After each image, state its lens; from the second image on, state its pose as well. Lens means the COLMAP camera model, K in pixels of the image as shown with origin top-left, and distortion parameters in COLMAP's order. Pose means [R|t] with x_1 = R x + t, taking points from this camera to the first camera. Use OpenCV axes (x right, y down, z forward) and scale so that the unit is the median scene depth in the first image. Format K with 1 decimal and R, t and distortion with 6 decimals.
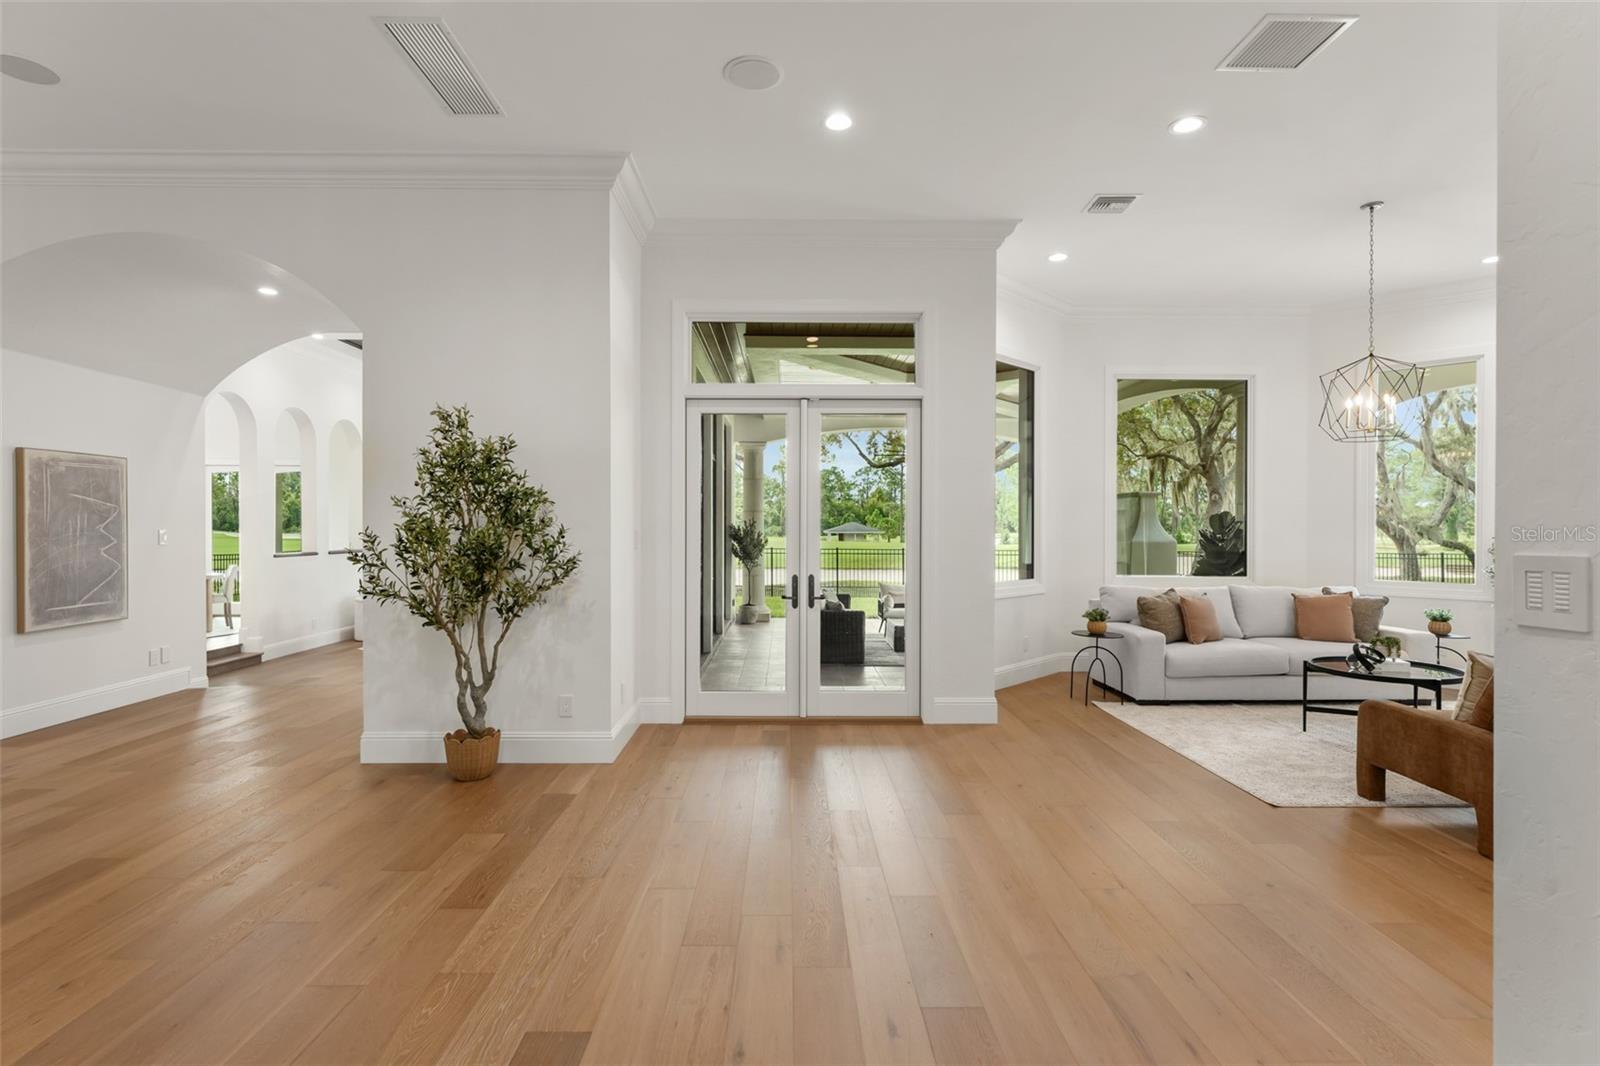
lens RADIAL K [[815.9, 0, 800.0], [0, 815.9, 533.0], [0, 0, 1]] dist [0.000096, -0.000092]
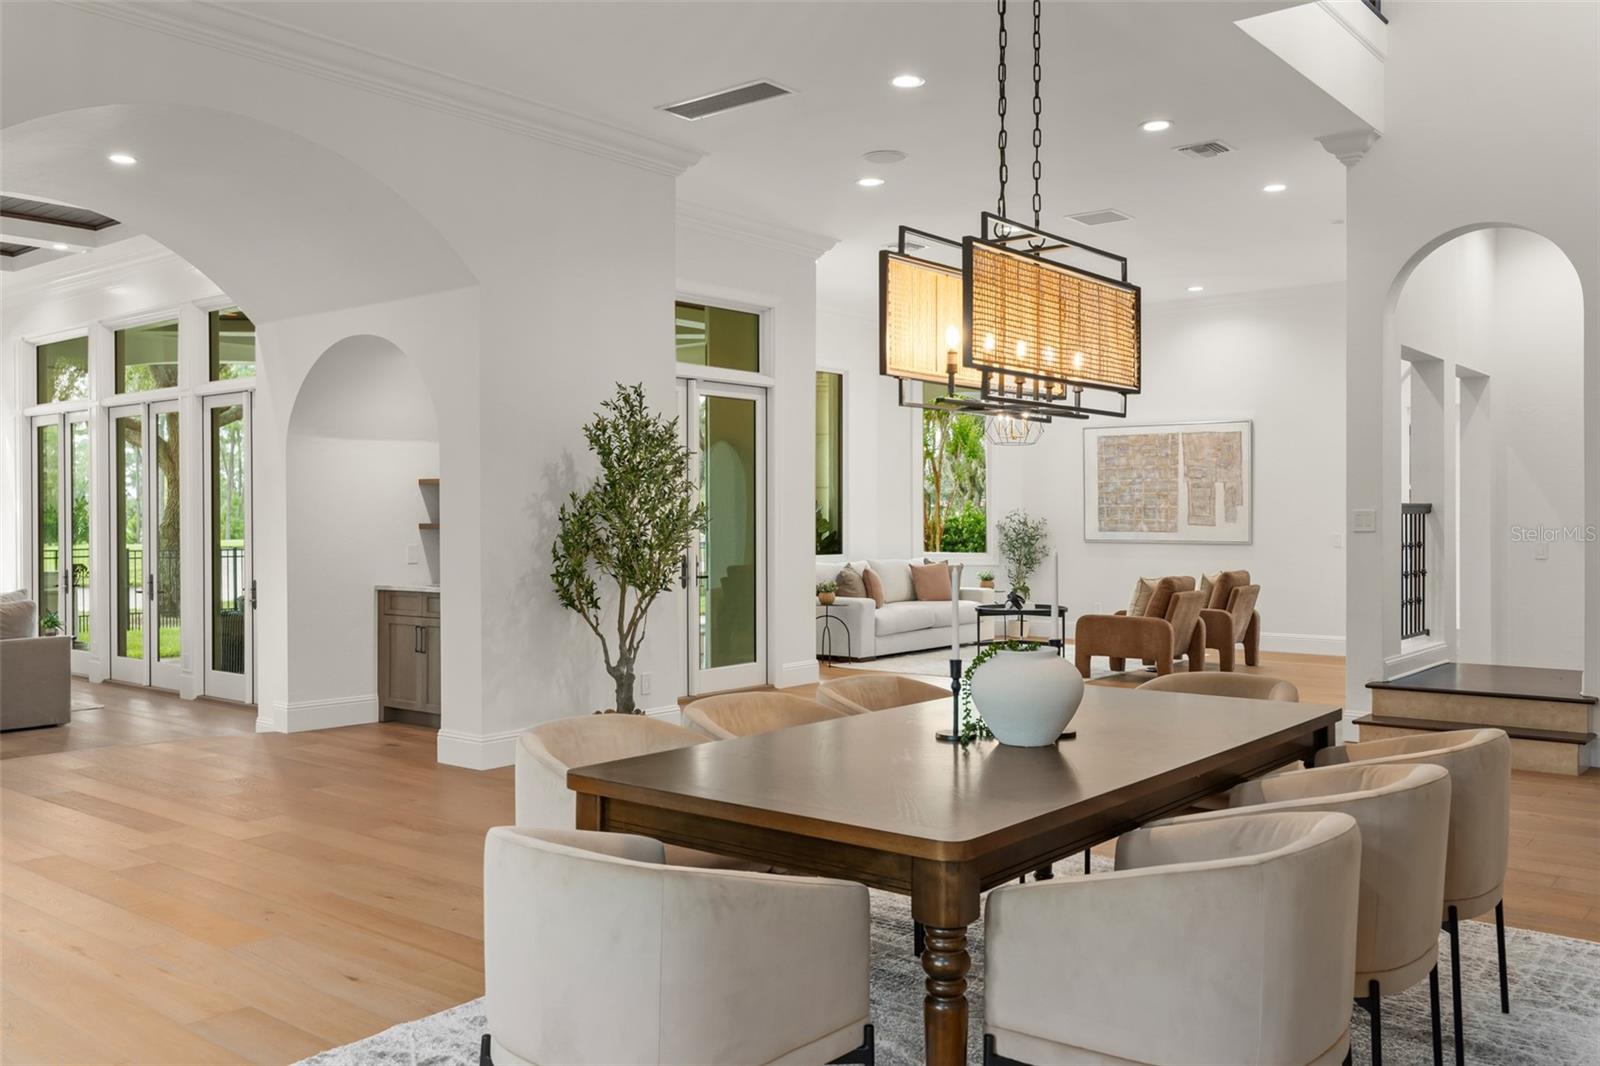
lens RADIAL K [[1344.4, 0, 800.0], [0, 1344.4, 533.0], [0, 0, 1]] dist [-0.000368, -0.000115]
pose [[0.644059, -0.007898, 0.764935, -1.193684], [0.000351, 0.999950, 0.010029, 0.009105], [-0.764976, -0.006191, 0.644030, -0.184736]]
